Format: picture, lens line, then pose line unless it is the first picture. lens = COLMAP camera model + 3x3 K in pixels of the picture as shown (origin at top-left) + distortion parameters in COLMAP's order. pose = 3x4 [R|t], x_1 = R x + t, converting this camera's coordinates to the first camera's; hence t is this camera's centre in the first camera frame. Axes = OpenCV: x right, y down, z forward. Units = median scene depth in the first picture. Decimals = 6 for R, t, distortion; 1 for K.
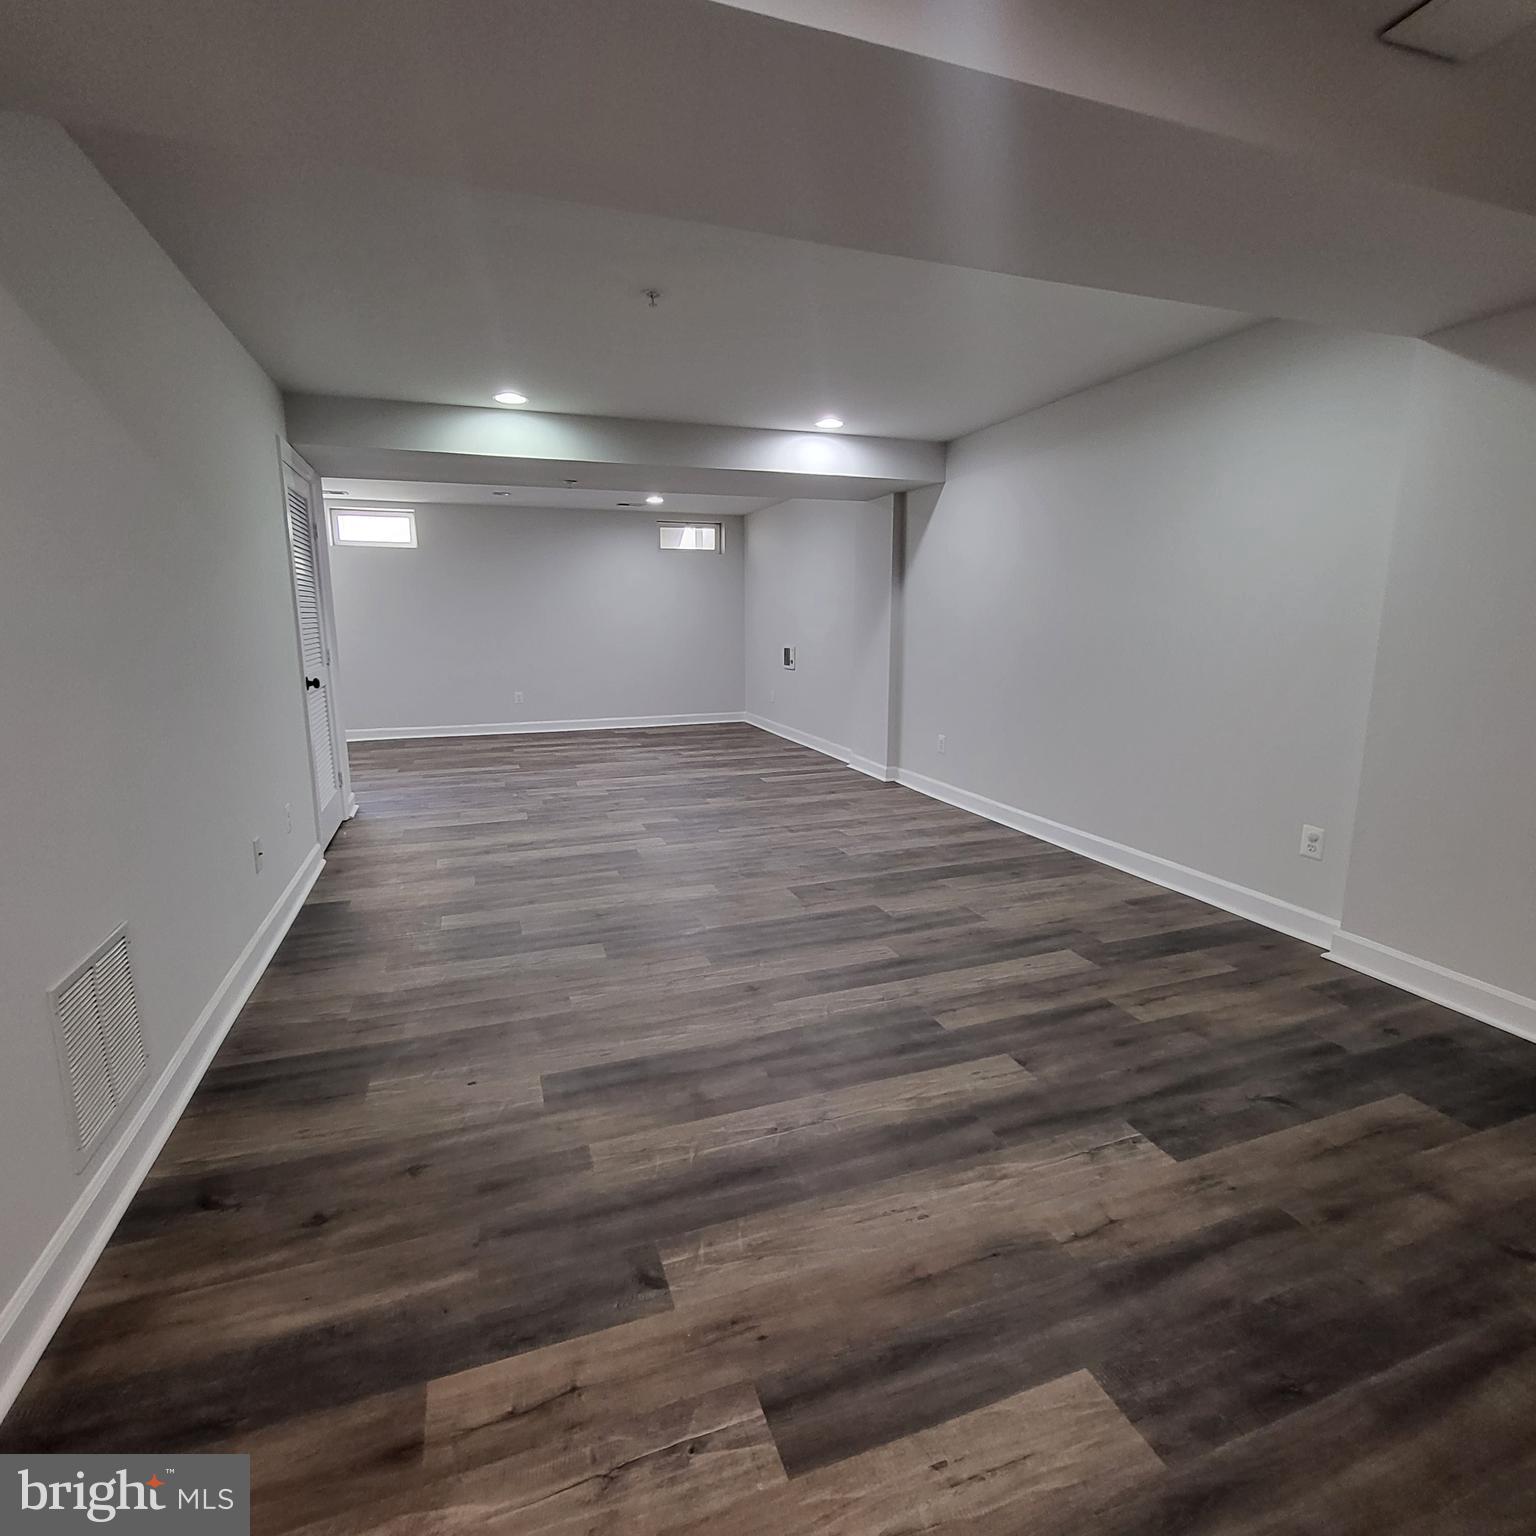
lens RADIAL K [[809.3, 0, 764.3], [0, 809.3, 746.3], [0, 0, 1]] dist [0.004126, -0.002606]
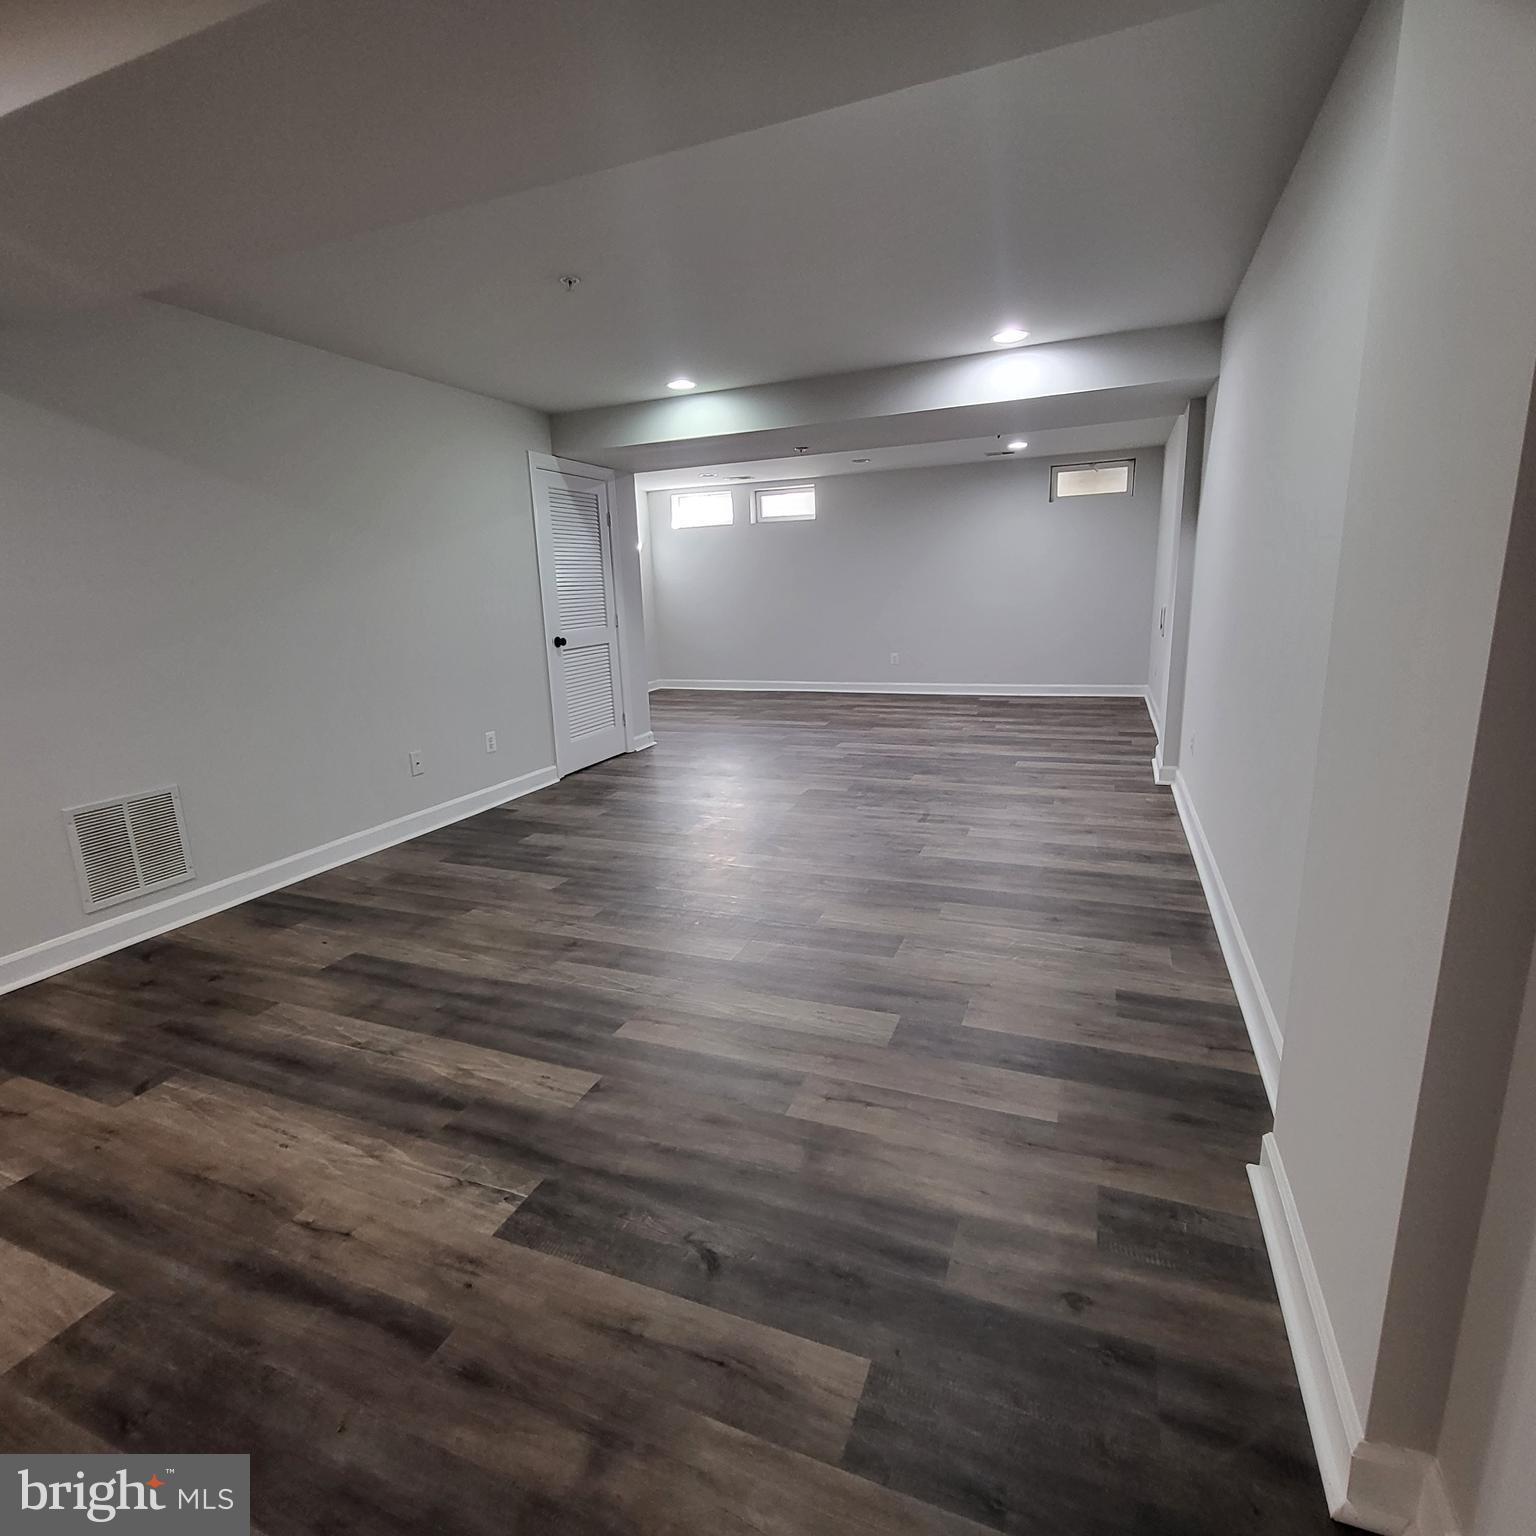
lens RADIAL K [[809.3, 0, 769.9], [0, 809.3, 752.0], [0, 0, 1]] dist [0.004126, -0.002606]
pose [[0.744703, 0.111785, -0.657968, 0.902038], [-0.073763, 0.993619, 0.085324, -0.062144], [0.663308, -0.015008, 0.748196, 0.415183]]
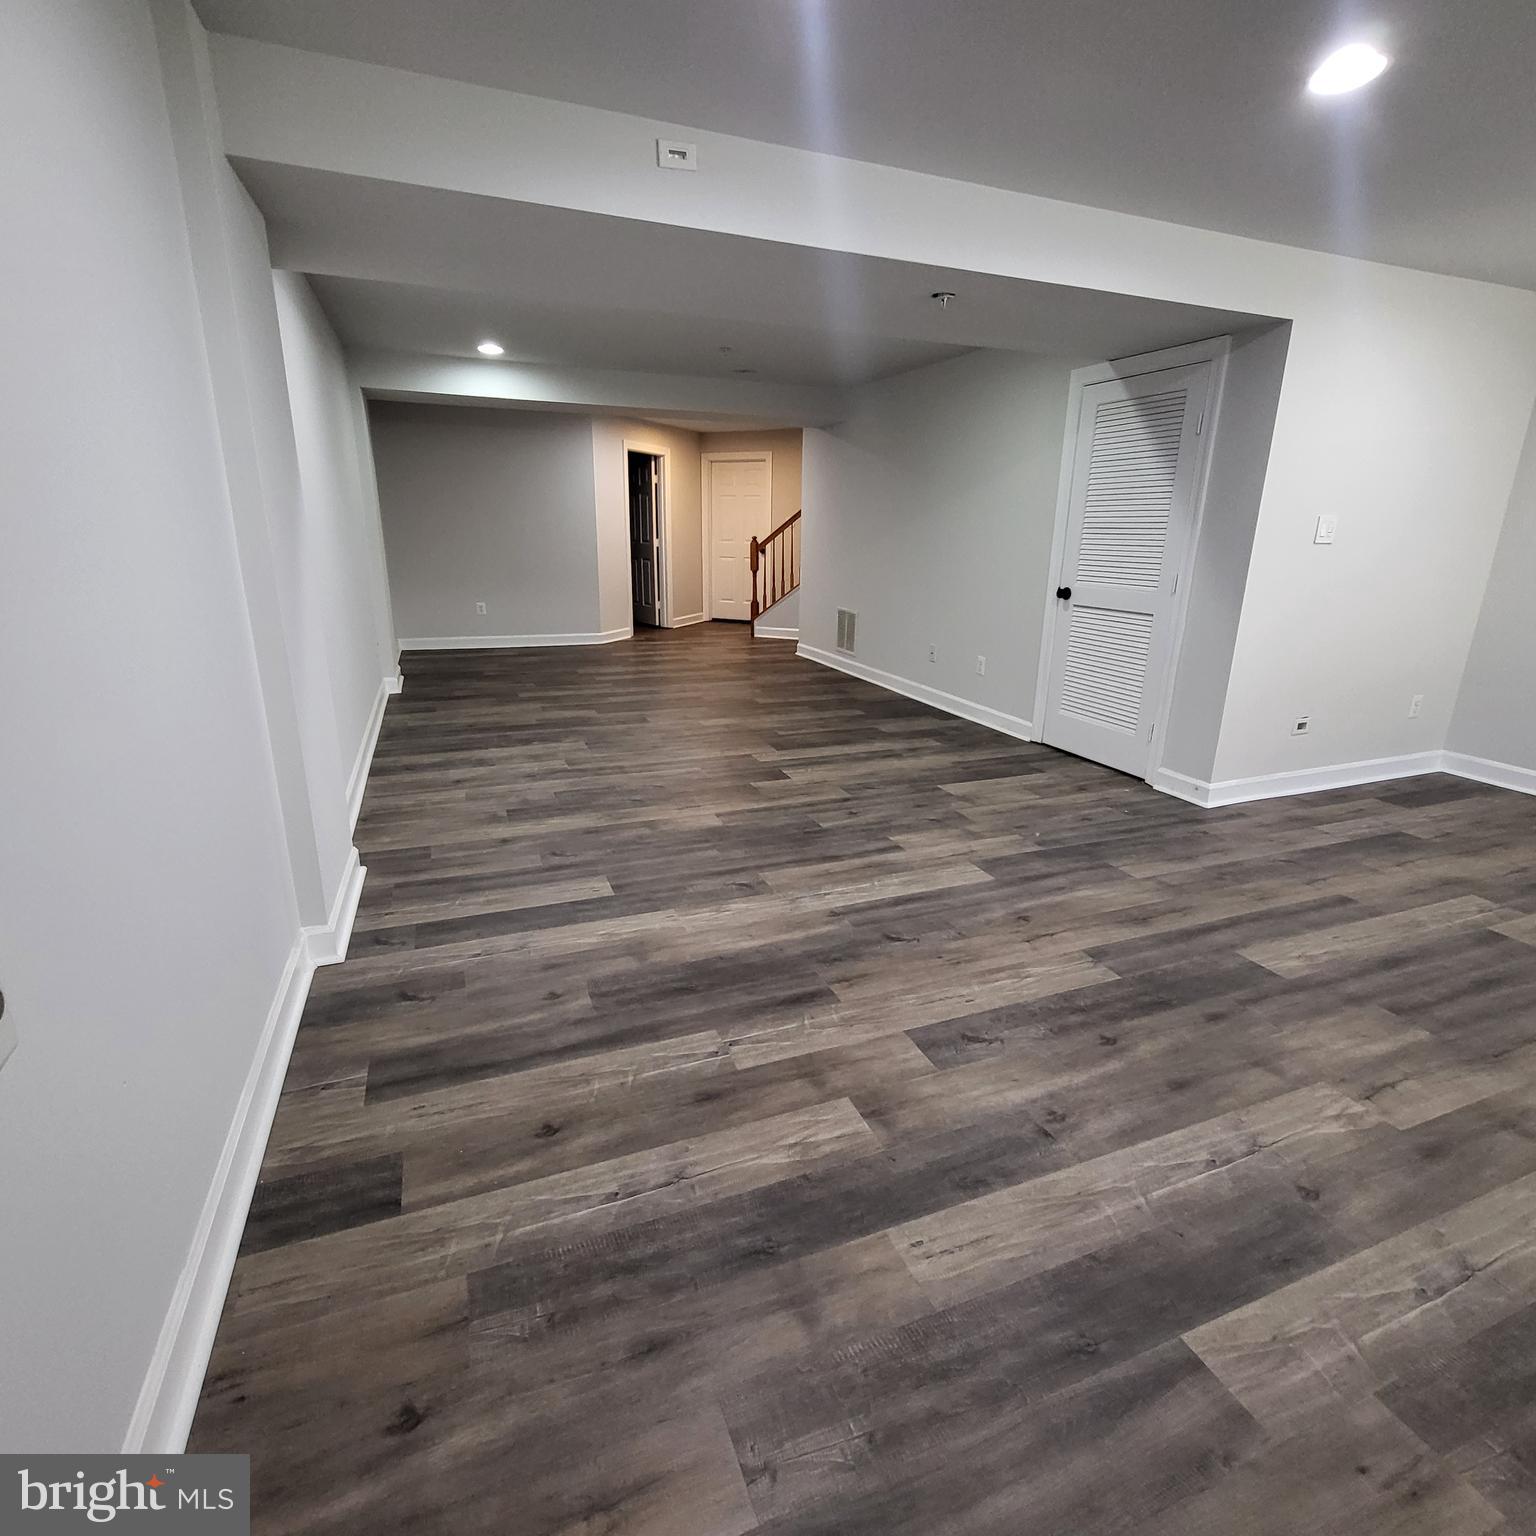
lens RADIAL K [[809.3, 0, 766.1], [0, 809.3, 765.5], [0, 0, 1]] dist [0.004126, -0.002606]
pose [[-0.999516, -0.004491, -0.030783, -0.190225], [-0.017483, 0.899571, 0.436424, -0.553699], [0.025731, 0.436751, -0.899214, 3.382142]]
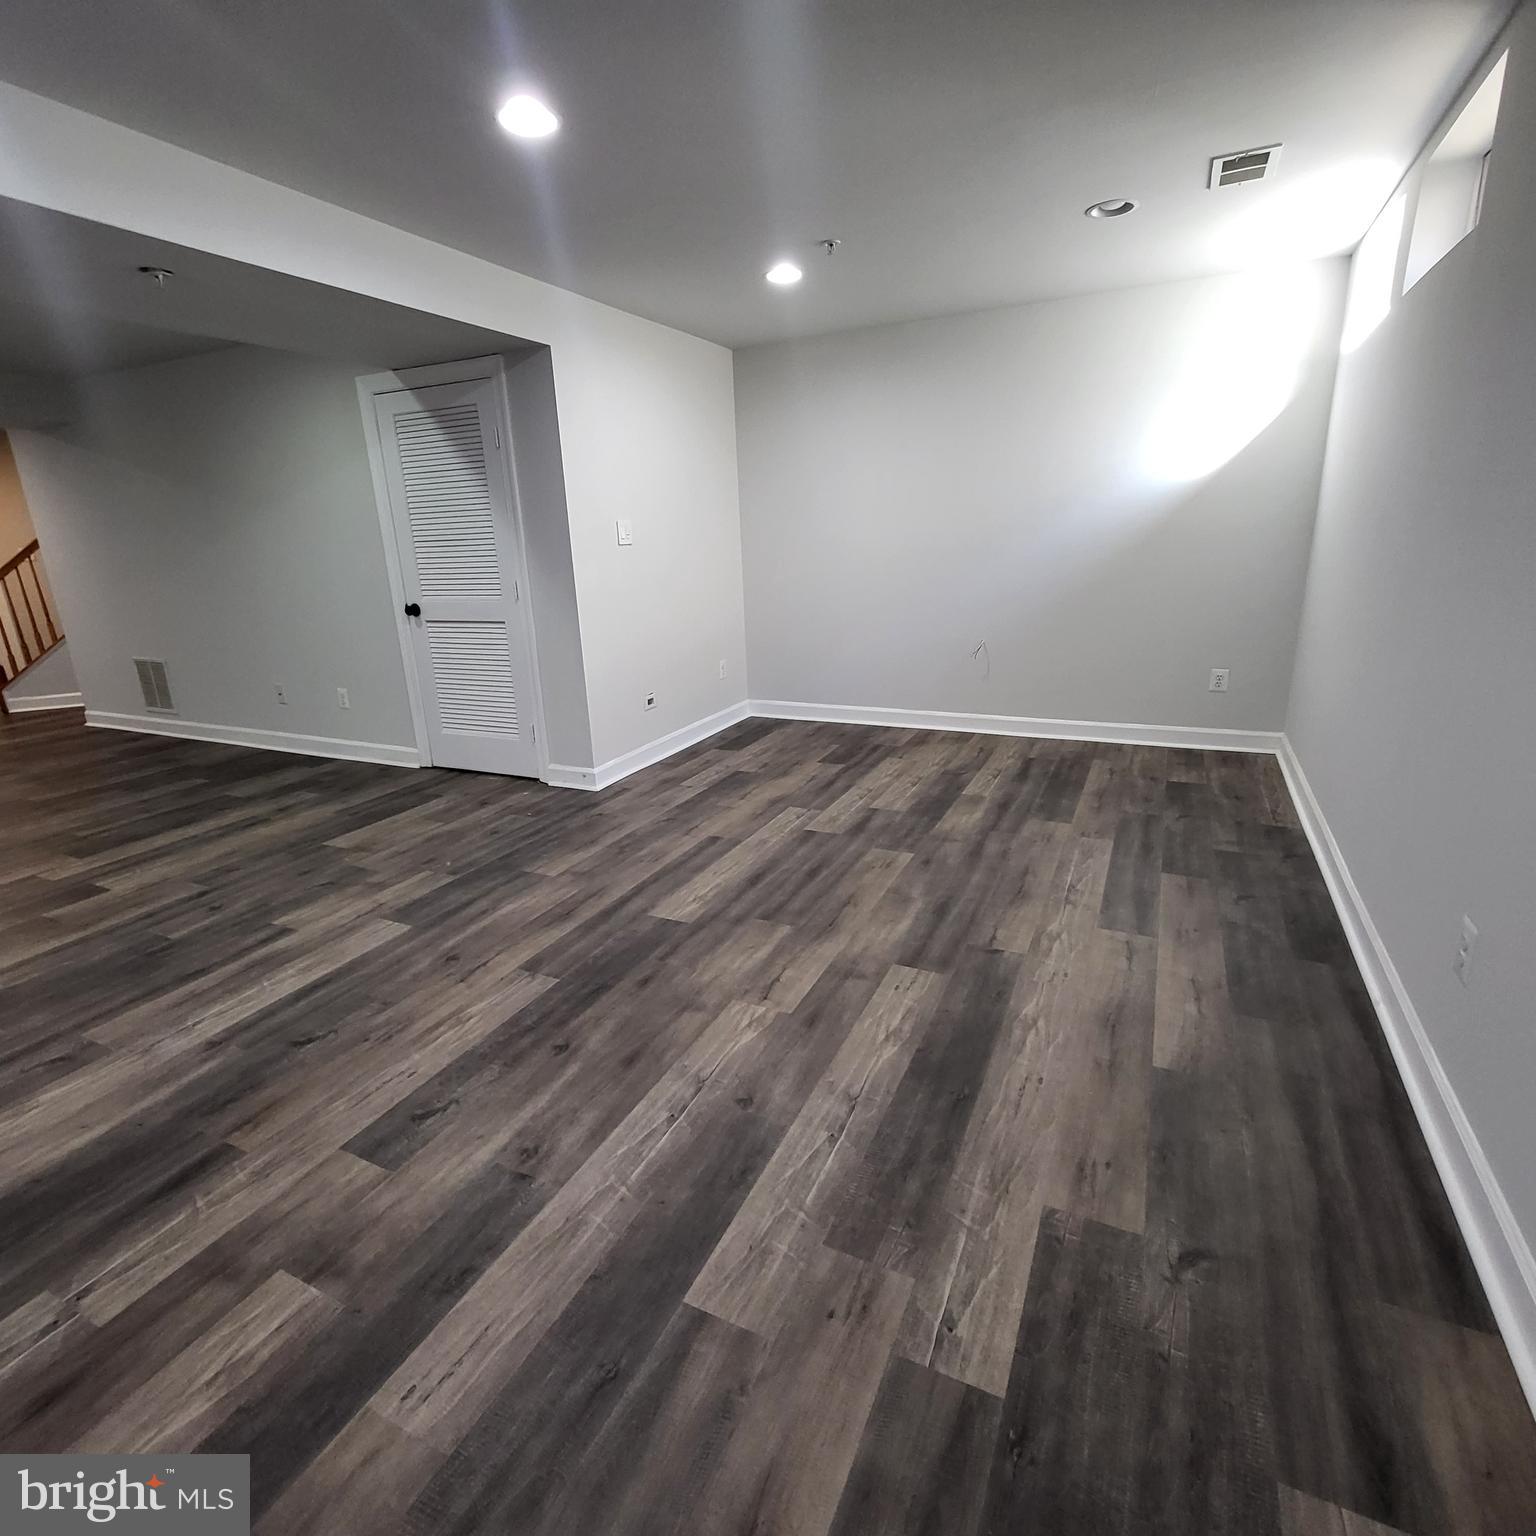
lens RADIAL K [[809.3, 0, 767.5], [0, 809.3, 764.8], [0, 0, 1]] dist [0.004126, -0.002606]
pose [[-0.716642, 0.221858, -0.661214, -0.234043], [-0.074215, 0.918416, 0.388593, -0.548633], [0.693482, 0.327554, -0.641710, 3.352192]]
